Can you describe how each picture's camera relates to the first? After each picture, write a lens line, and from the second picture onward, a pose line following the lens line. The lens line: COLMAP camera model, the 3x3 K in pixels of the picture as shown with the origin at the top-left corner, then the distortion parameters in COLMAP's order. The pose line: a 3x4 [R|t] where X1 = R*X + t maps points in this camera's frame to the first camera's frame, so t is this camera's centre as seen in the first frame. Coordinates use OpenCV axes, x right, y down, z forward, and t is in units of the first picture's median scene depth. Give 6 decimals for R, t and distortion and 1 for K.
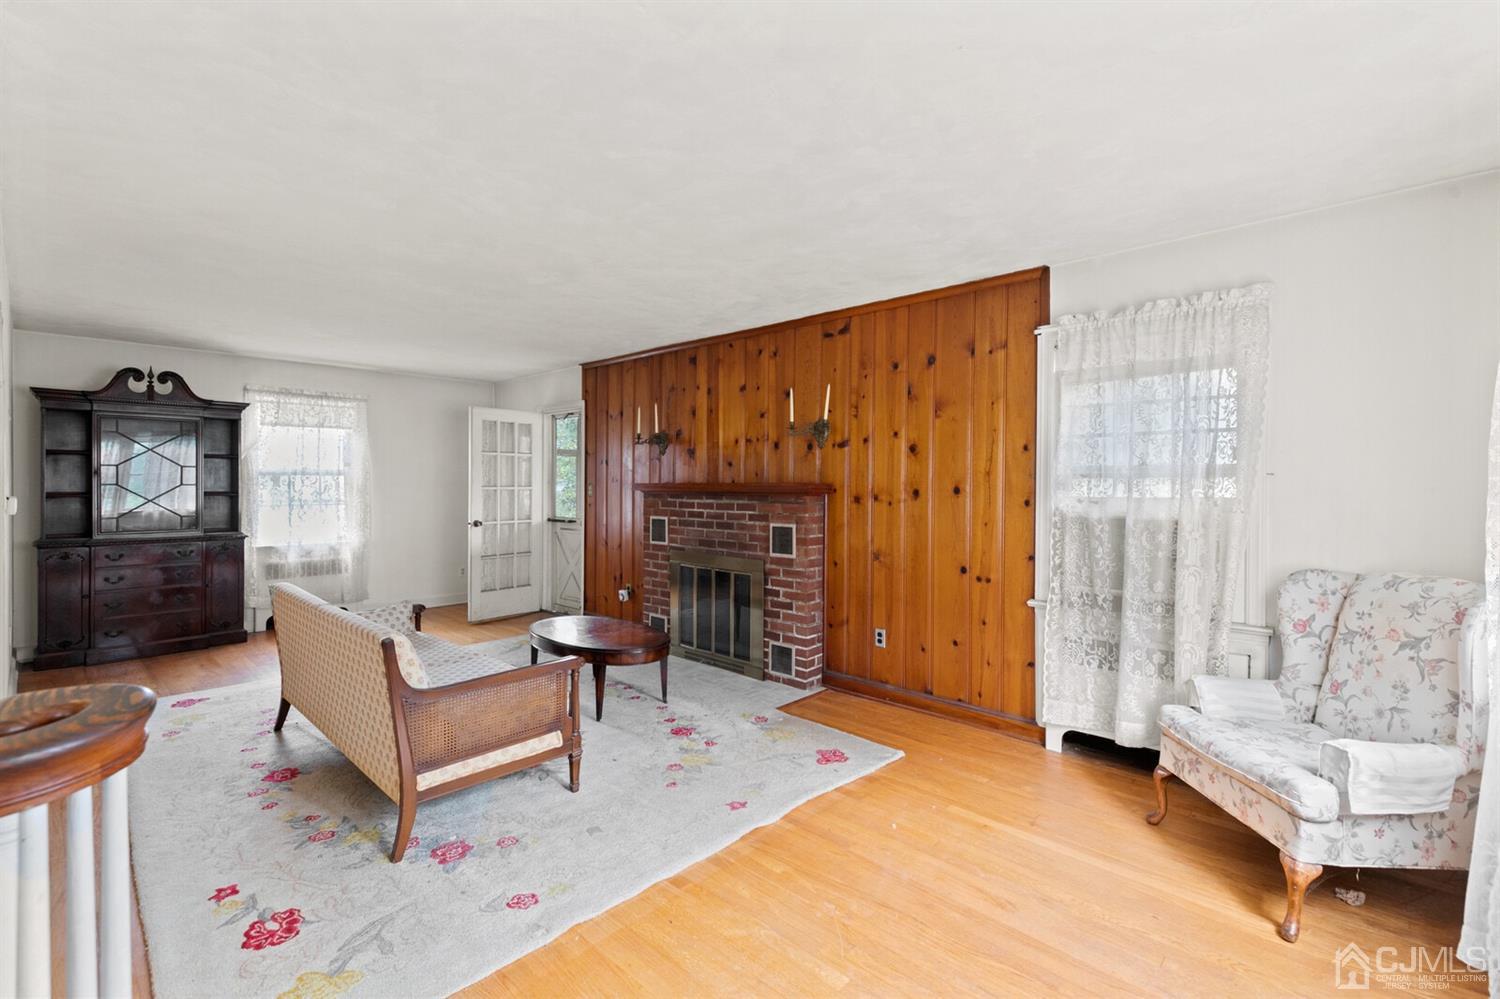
lens RADIAL K [[679.5, 0, 746.8], [0, 679.5, 482.6], [0, 0, 1]] dist [0.017471, 0.000067]
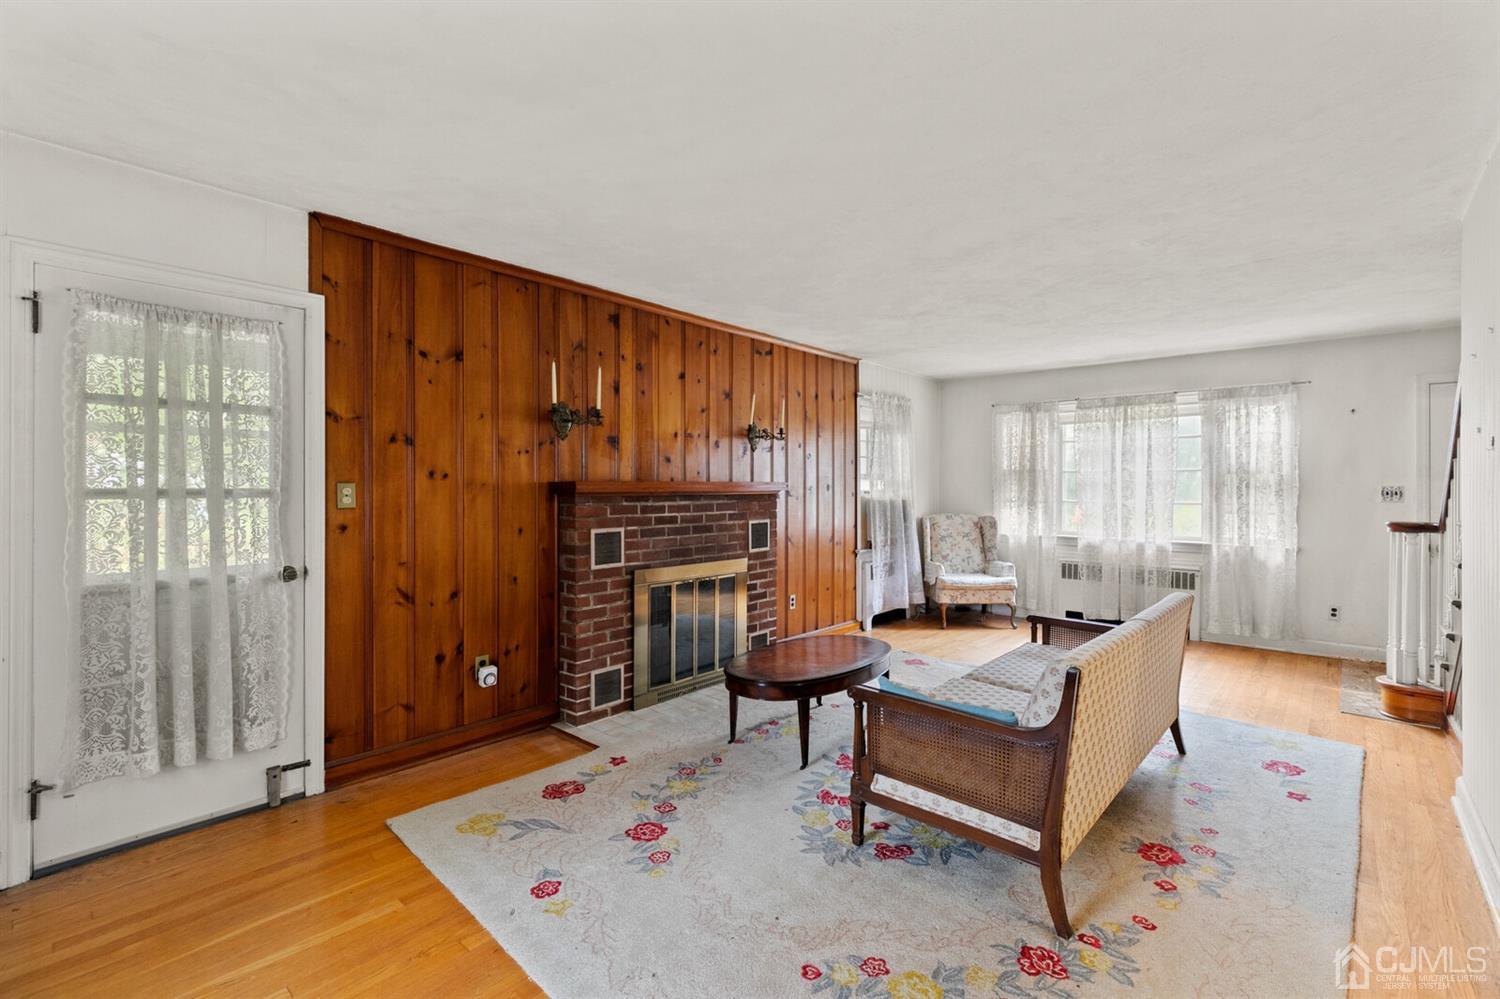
lens RADIAL K [[670.5, 0, 753.9], [0, 670.5, 485.2], [0, 0, 1]] dist [0.002986, -0.000195]
pose [[-0.050712, 0.000702, 0.998713, -0.888914], [-0.000535, 1.000000, -0.000730, 0.005710], [-0.998713, -0.000571, -0.050711, 0.942929]]
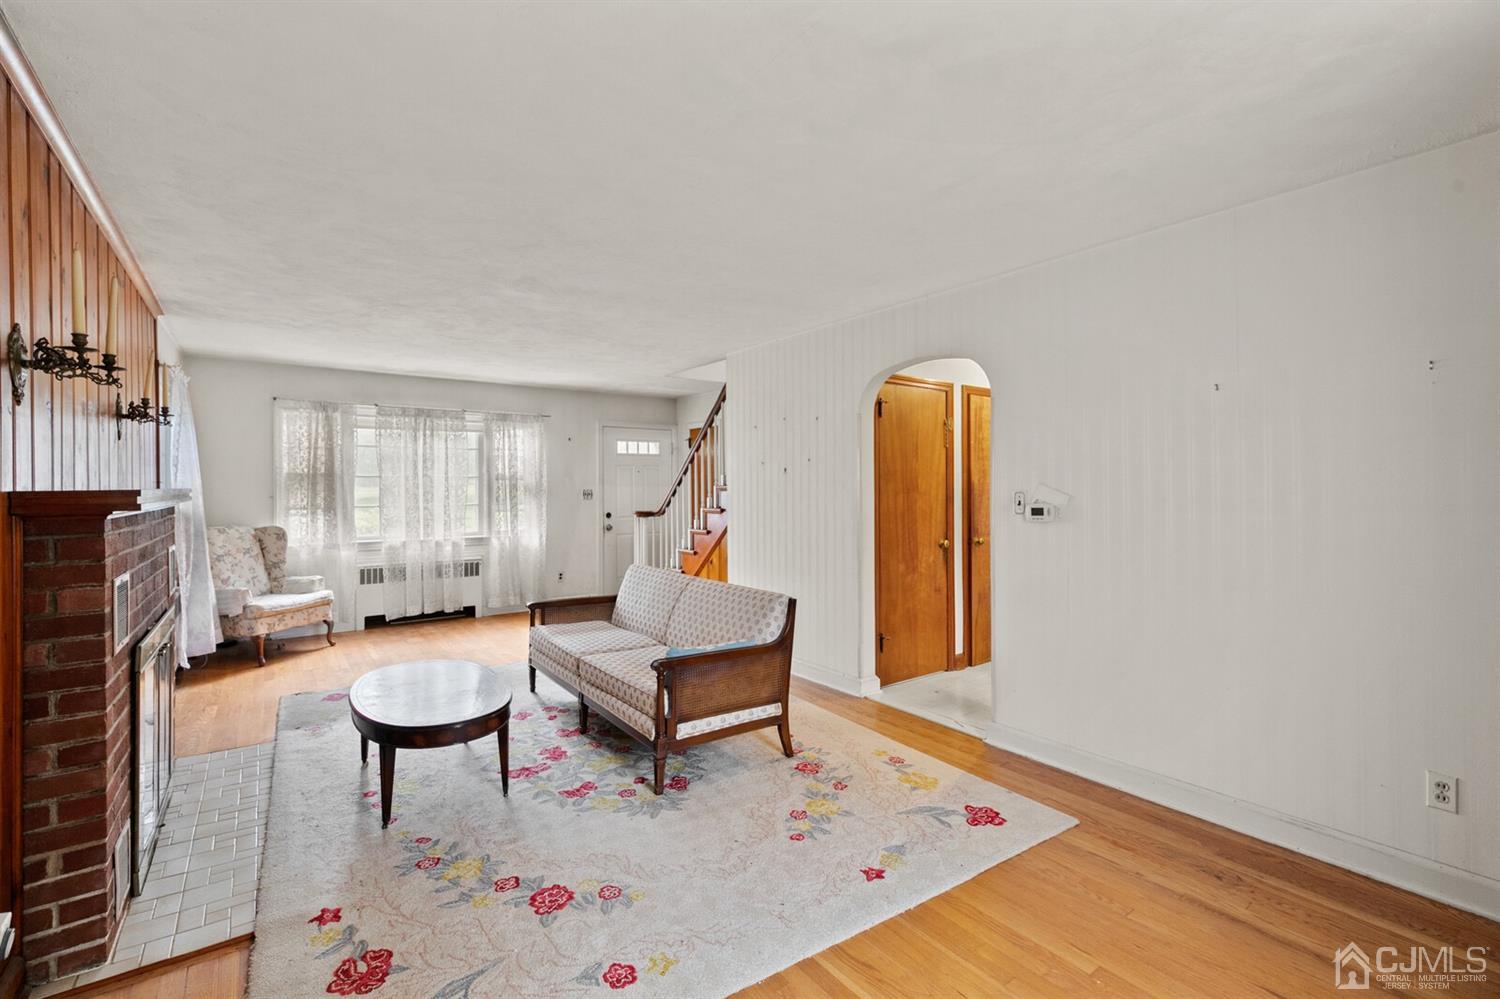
lens RADIAL K [[670.5, 0, 753.9], [0, 670.5, 485.2], [0, 0, 1]] dist [0.002986, -0.000195]
pose [[-0.986526, 0.003902, 0.163560, -0.577112], [0.003589, 0.999991, -0.002208, 0.000722], [-0.163568, -0.001592, -0.986531, 1.409398]]
